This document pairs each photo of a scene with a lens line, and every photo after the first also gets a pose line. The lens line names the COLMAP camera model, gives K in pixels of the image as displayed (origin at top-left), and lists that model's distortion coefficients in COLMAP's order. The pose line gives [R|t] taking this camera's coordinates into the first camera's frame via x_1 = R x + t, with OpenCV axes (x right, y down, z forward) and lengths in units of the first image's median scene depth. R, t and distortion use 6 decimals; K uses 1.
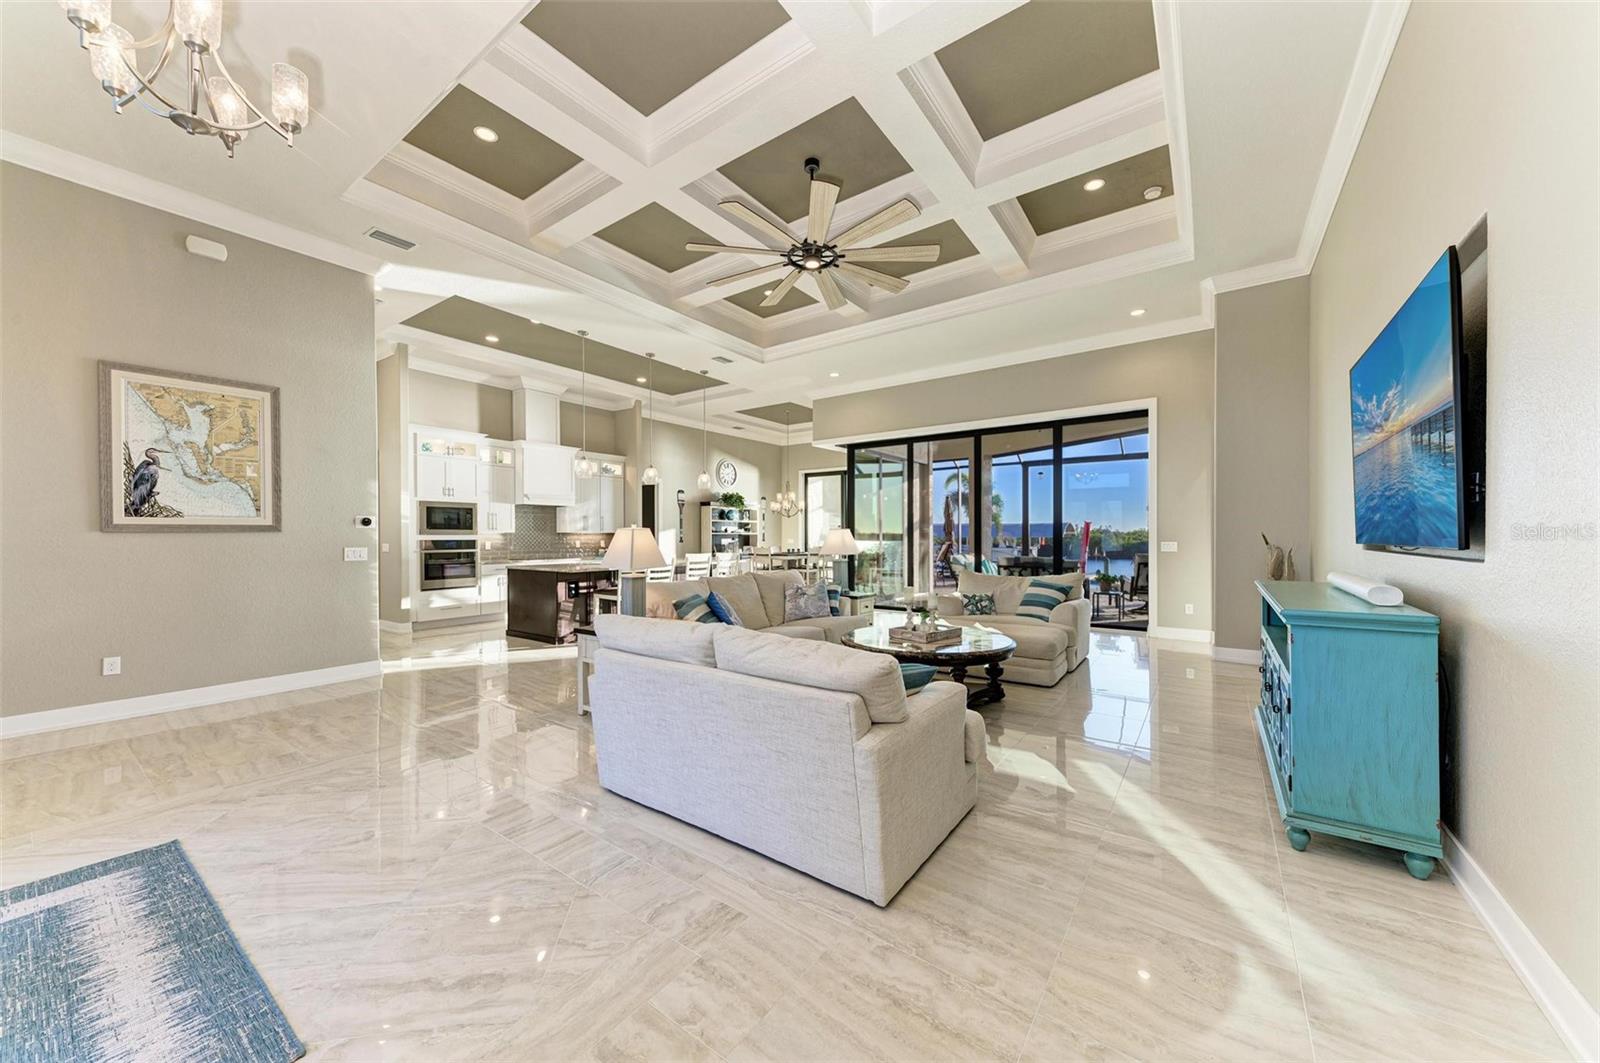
lens RADIAL K [[571.2, 0, 798.7], [0, 571.2, 537.2], [0, 0, 1]] dist [0.000665, -0.000030]
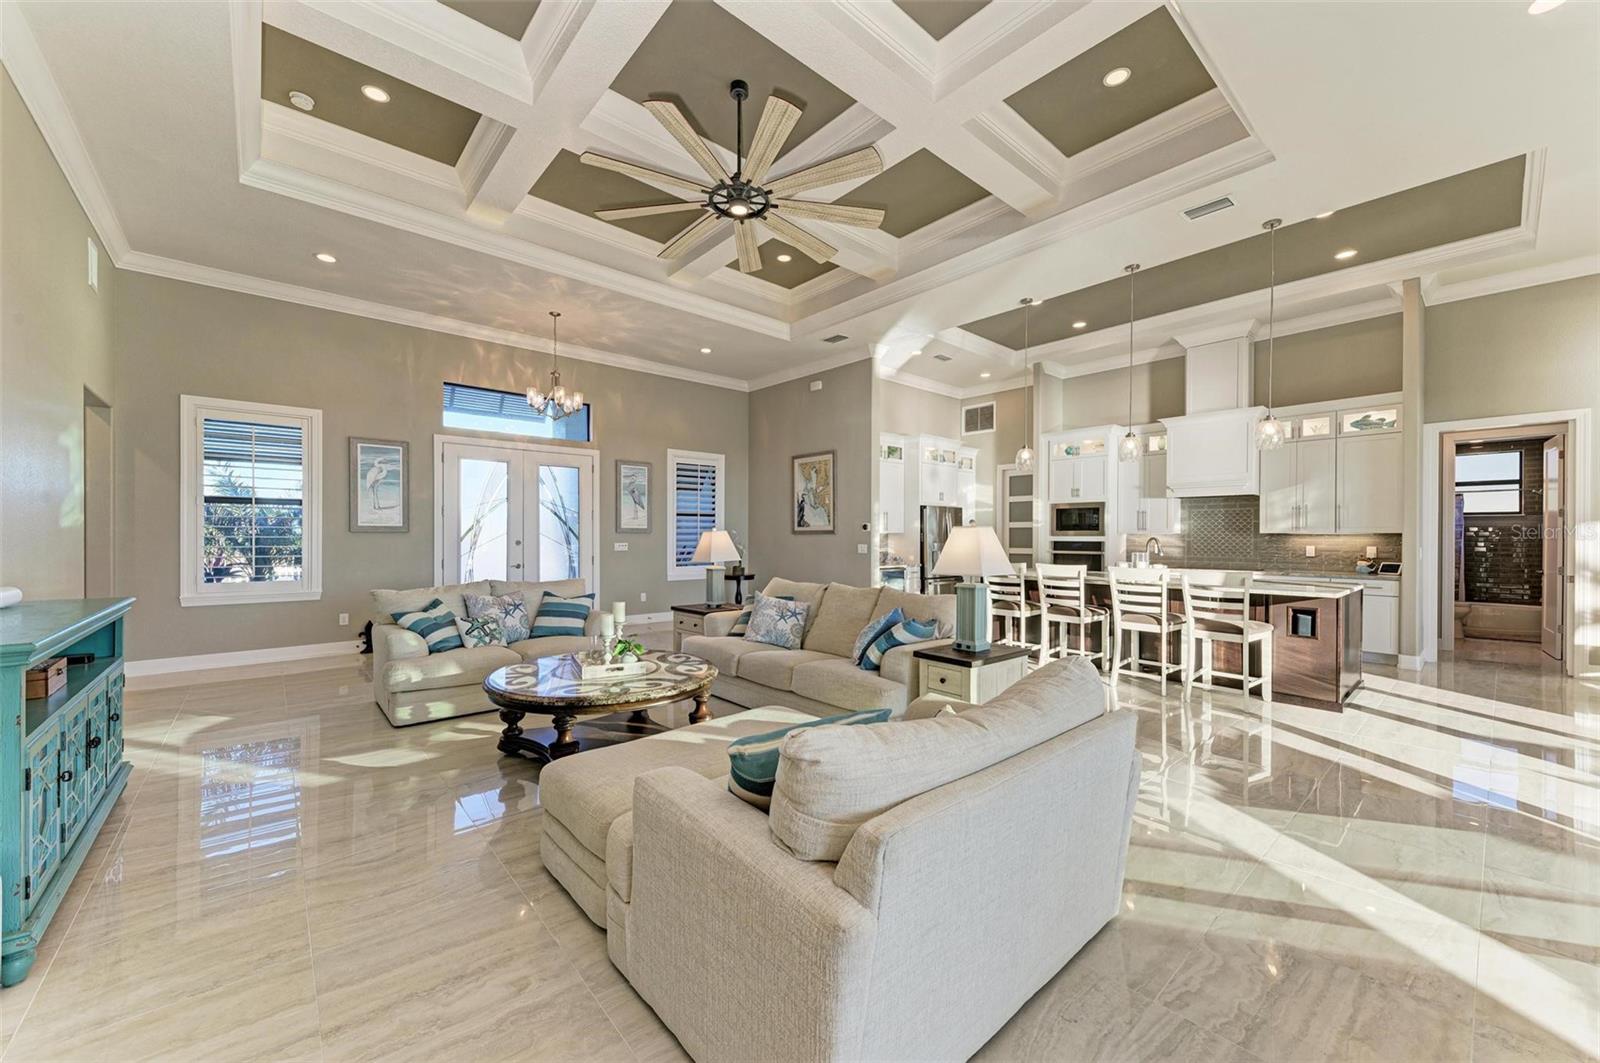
lens RADIAL K [[608.2, 0, 801.5], [0, 608.2, 534.2], [0, 0, 1]] dist [0.000875, 0.000015]
pose [[-0.236388, -0.001629, -0.971657, 0.525689], [-0.004731, 0.999989, -0.000525, -0.004527], [0.971647, 0.004473, -0.236393, 0.793909]]
